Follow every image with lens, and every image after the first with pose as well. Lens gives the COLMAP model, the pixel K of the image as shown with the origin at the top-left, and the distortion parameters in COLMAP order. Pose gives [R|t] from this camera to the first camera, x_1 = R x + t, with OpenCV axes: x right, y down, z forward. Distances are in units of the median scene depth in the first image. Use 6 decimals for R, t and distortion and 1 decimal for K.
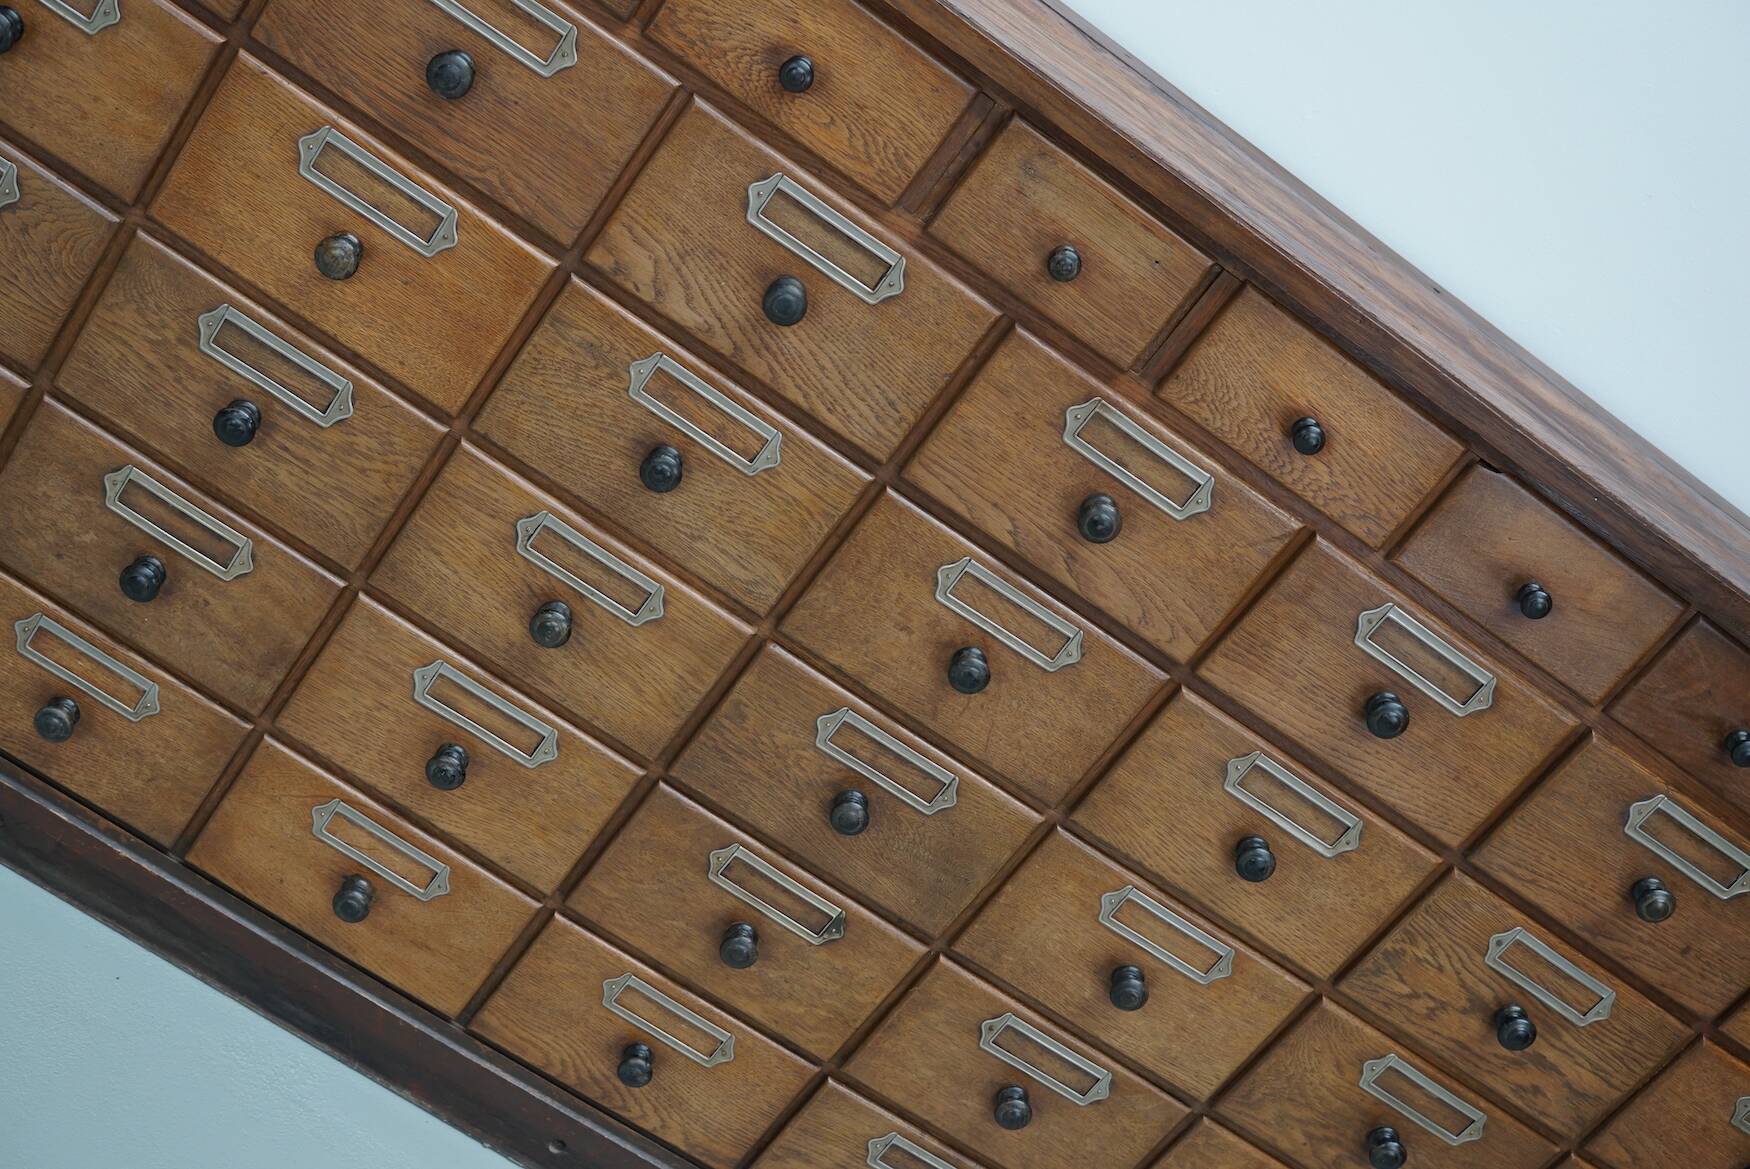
lens RADIAL K [[2269.9, 0, 875.0], [0, 2269.9, 584.5], [0, 0, 1]] dist [-0.155709, 0.331640]
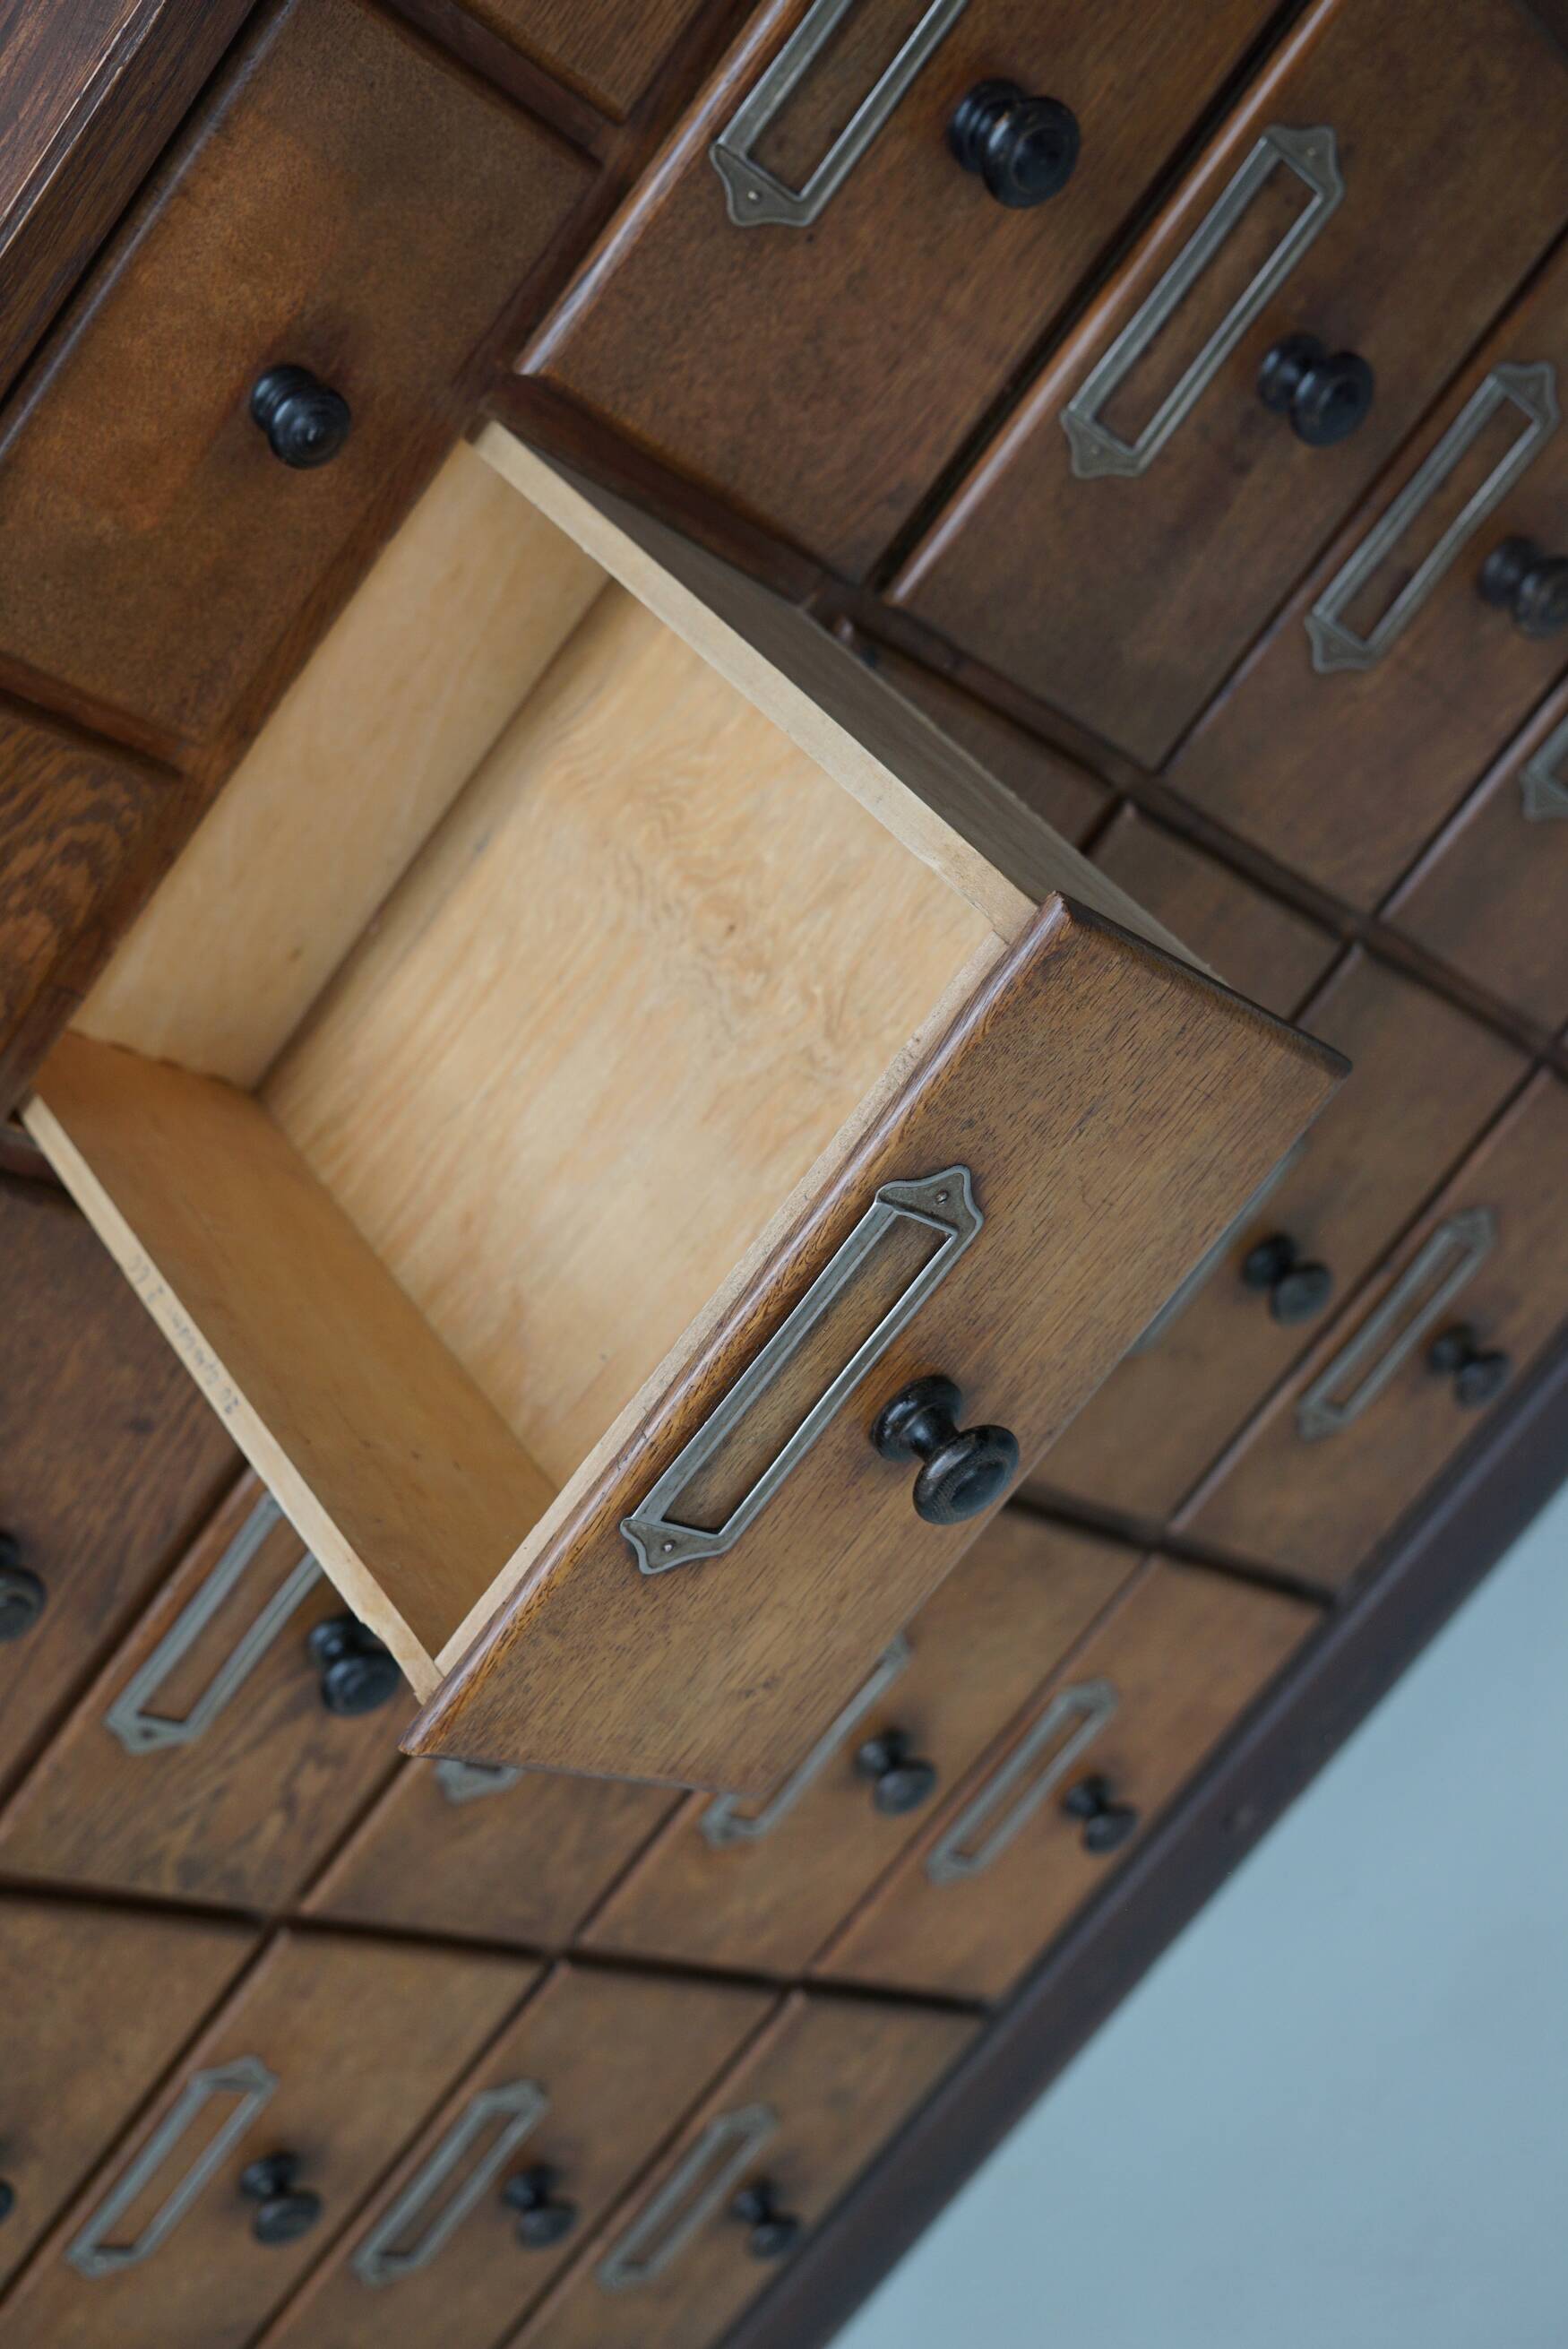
lens RADIAL K [[3046.5, 0, 784.0], [0, 3046.5, 1174.5], [0, 0, 1]] dist [-0.155709, 0.331640]
pose [[0.073375, -0.827538, -0.556595, 0.712790], [0.994914, 0.022120, 0.098270, 0.224112], [-0.069010, -0.560974, 0.824952, 0.558772]]
